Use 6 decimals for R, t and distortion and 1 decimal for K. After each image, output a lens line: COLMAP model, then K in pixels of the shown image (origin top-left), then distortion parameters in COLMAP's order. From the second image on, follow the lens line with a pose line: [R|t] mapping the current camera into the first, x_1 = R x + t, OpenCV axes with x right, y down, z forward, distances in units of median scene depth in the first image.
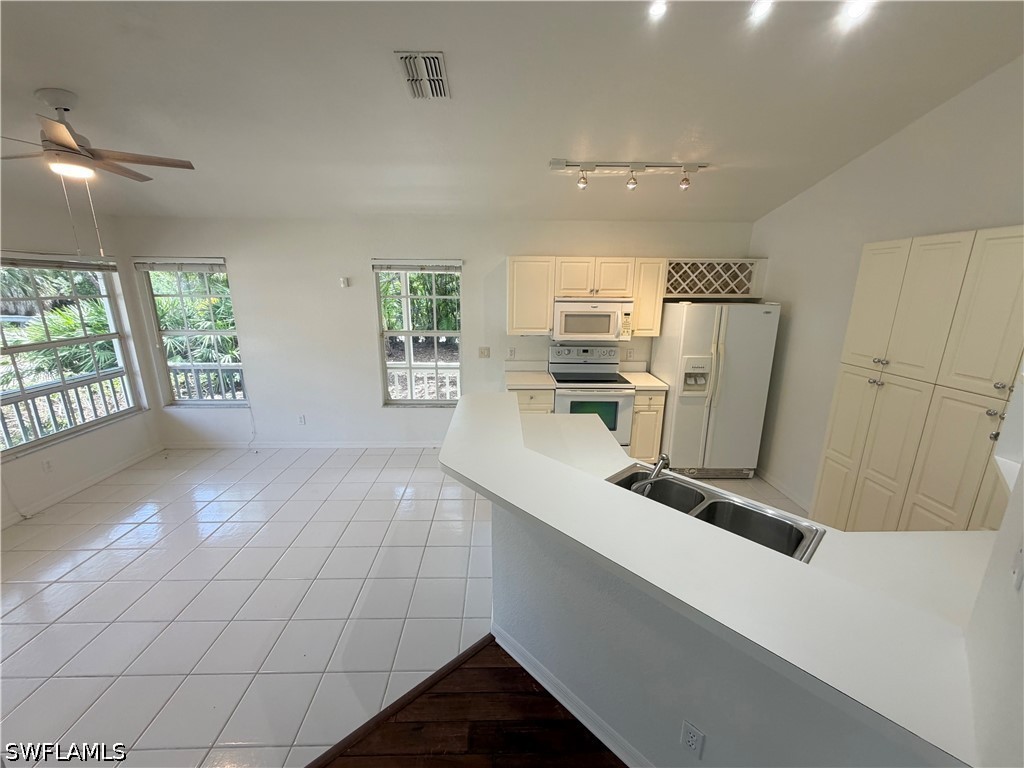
lens RADIAL K [[408.3, 0, 510.4], [0, 408.3, 384.0], [0, 0, 1]] dist [-0.001620, -0.000104]
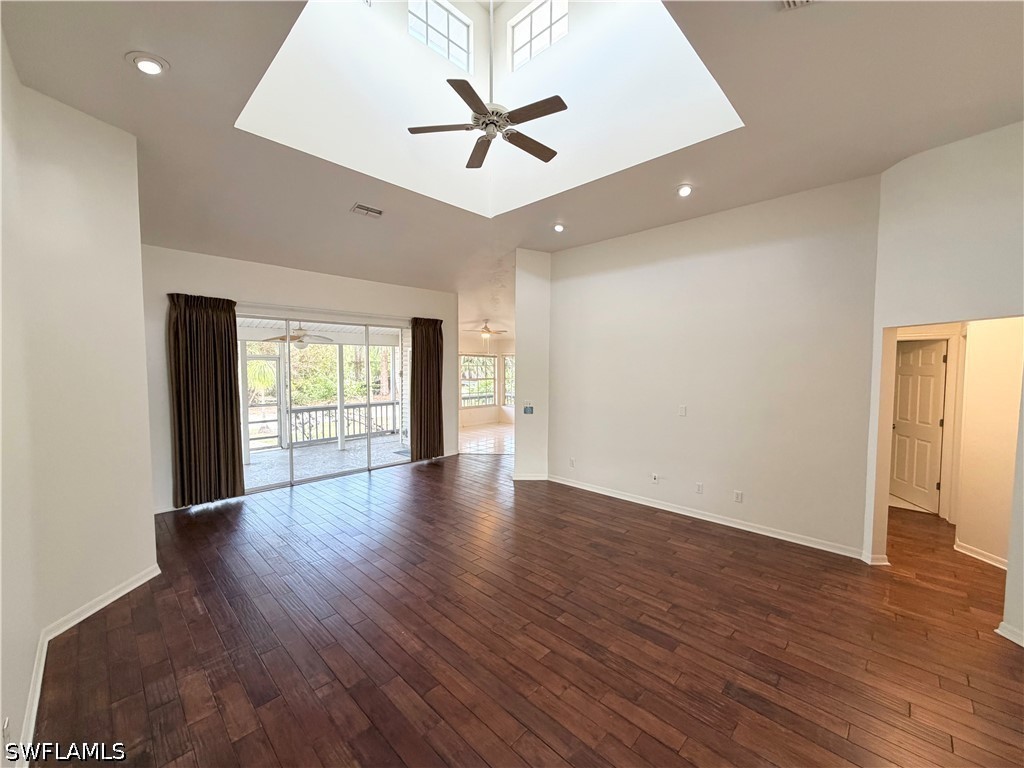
lens RADIAL K [[408.3, 0, 511.7], [0, 408.3, 383.6], [0, 0, 1]] dist [-0.001620, -0.000104]
pose [[0.703141, 0.036370, -0.710119, 1.252092], [-0.179038, 0.975570, -0.127314, 0.275970], [0.688141, 0.216658, 0.692475, -0.965905]]
